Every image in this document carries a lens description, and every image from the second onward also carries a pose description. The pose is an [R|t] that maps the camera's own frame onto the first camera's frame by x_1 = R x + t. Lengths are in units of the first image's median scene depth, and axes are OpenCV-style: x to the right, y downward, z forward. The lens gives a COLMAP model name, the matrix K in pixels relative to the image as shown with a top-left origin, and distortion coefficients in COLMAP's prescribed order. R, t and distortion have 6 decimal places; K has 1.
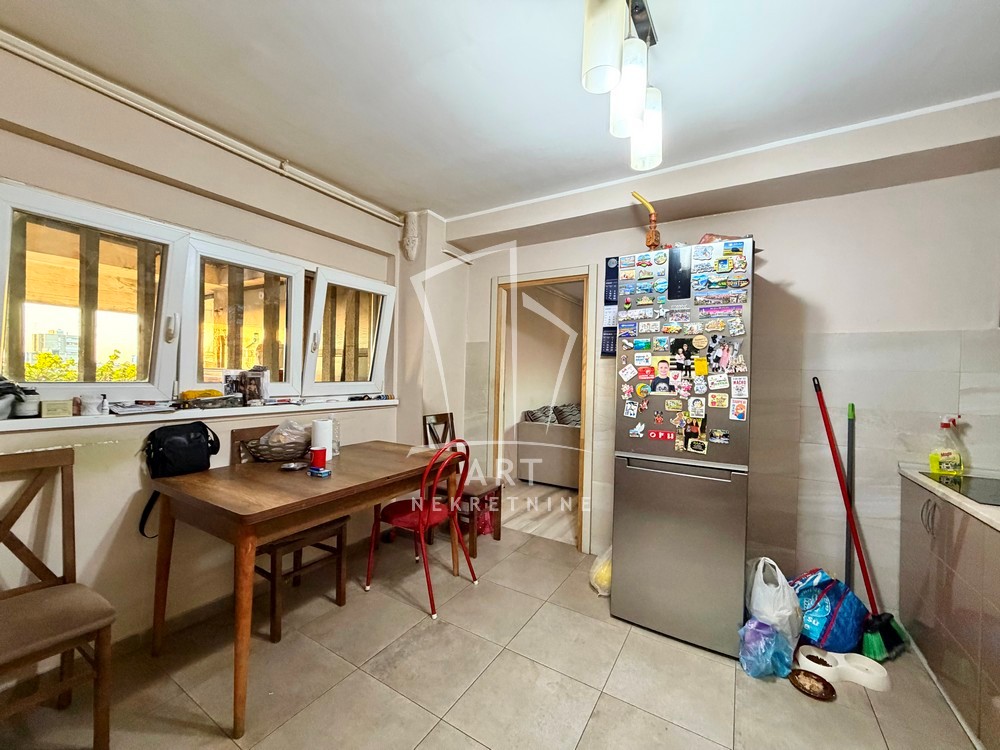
lens RADIAL K [[397.5, 0, 497.0], [0, 397.5, 375.8], [0, 0, 1]] dist [-0.002056, 0.000667]
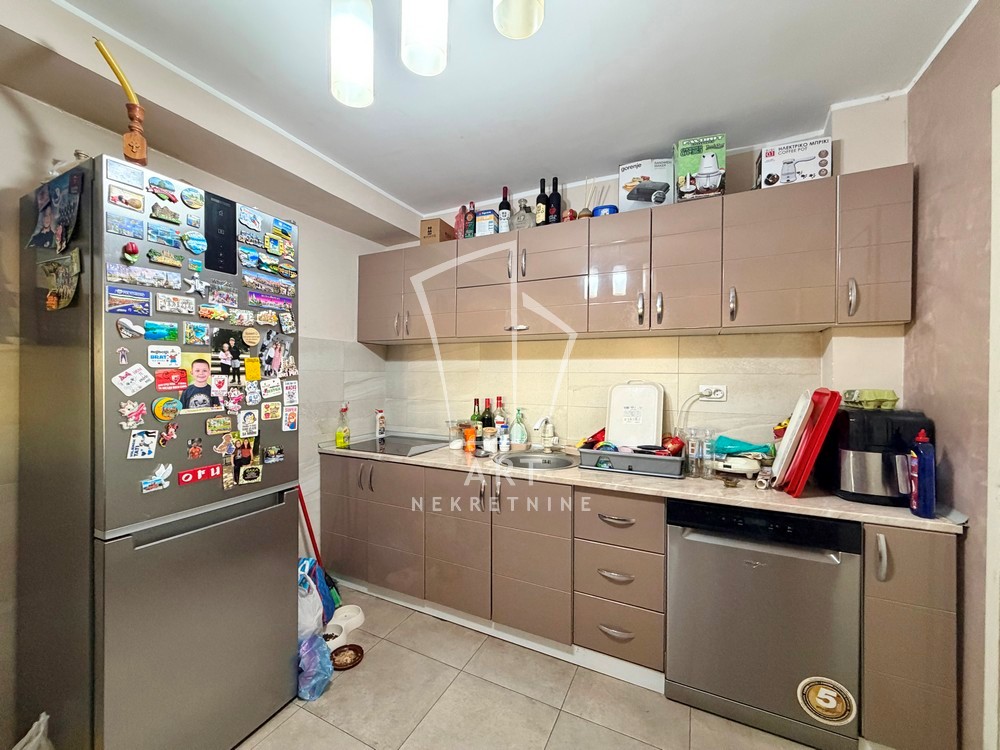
lens RADIAL K [[397.5, 0, 495.7], [0, 397.5, 376.1], [0, 0, 1]] dist [-0.002056, 0.000667]
pose [[-0.086427, -0.027461, 0.995880, -0.282096], [-0.004686, 0.999620, 0.027157, -0.032552], [-0.996247, -0.002320, -0.086523, 0.590890]]
